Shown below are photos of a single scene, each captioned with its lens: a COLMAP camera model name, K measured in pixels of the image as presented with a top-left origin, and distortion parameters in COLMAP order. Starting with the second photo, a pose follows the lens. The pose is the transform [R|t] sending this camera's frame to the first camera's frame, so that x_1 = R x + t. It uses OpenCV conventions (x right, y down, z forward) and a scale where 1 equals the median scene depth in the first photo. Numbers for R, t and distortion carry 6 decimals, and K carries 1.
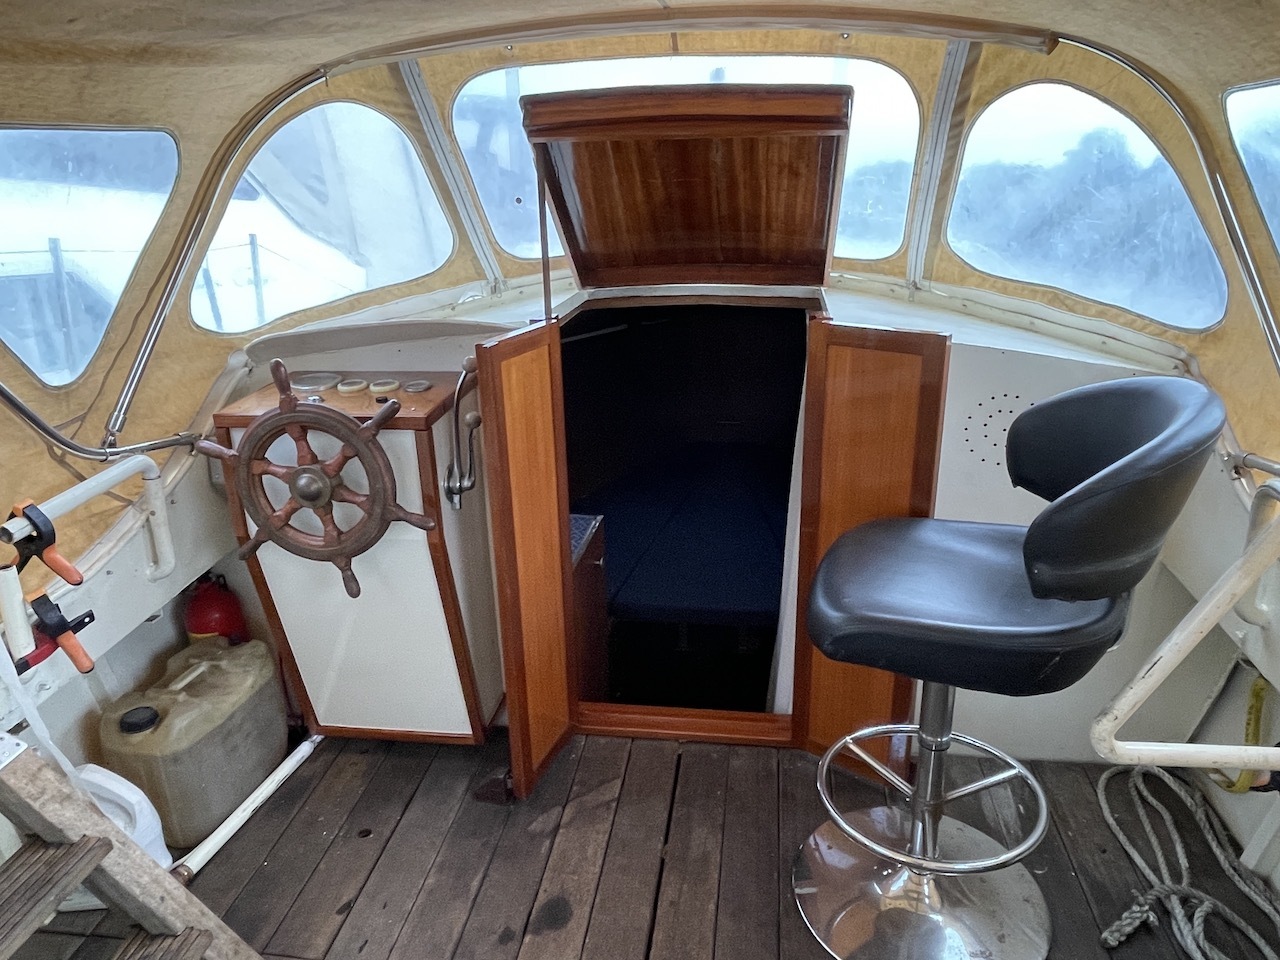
lens RADIAL K [[863.1, 0, 641.2], [0, 863.1, 483.2], [0, 0, 1]] dist [-0.008829, 0.005968]
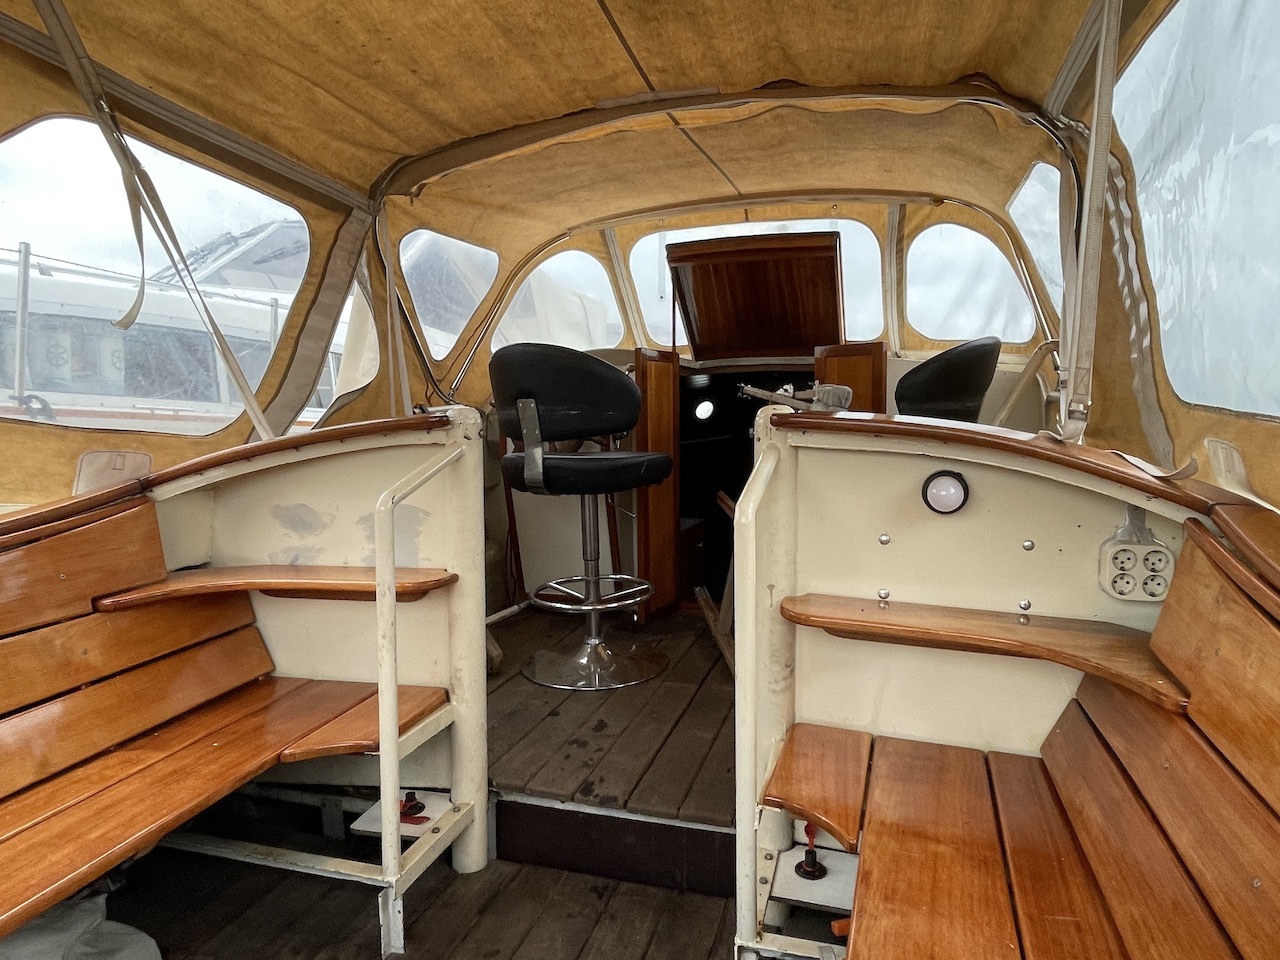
lens RADIAL K [[779.9, 0, 643.3], [0, 779.9, 481.1], [0, 0, 1]] dist [-0.001067, -0.008520]
pose [[0.987551, 0.019843, -0.156040, 0.087023], [-0.061270, 0.962186, -0.265414, 0.491928], [0.144873, 0.271670, 0.951424, -0.488011]]
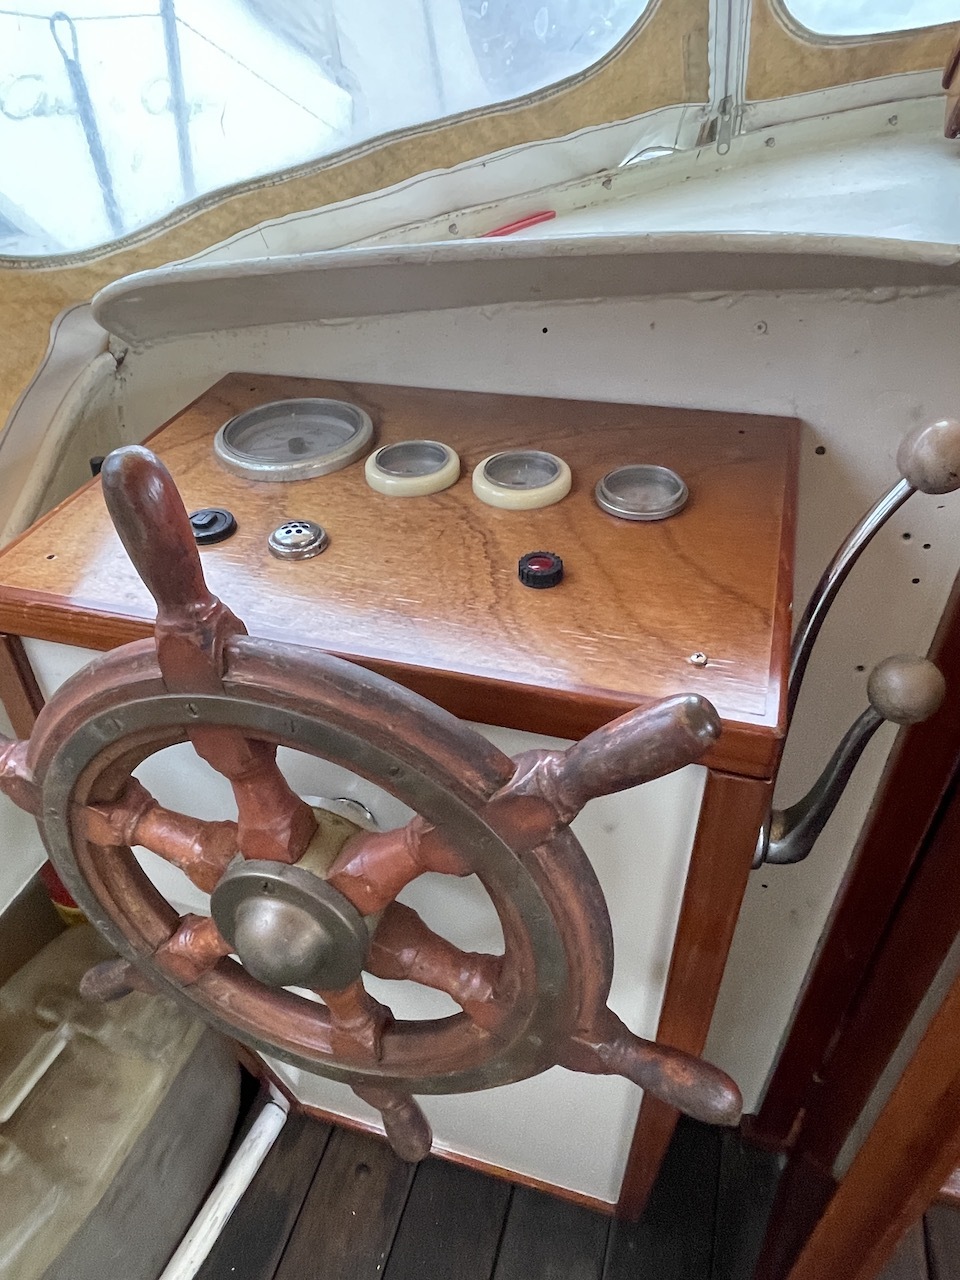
lens RADIAL K [[863.1, 0, 459.6], [0, 863.1, 658.8], [0, 0, 1]] dist [-0.008829, 0.005968]
pose [[0.985378, 0.104864, -0.134292, -0.268293], [-0.057471, 0.946539, 0.317428, -0.146222], [0.160399, -0.305068, 0.938725, 0.689889]]
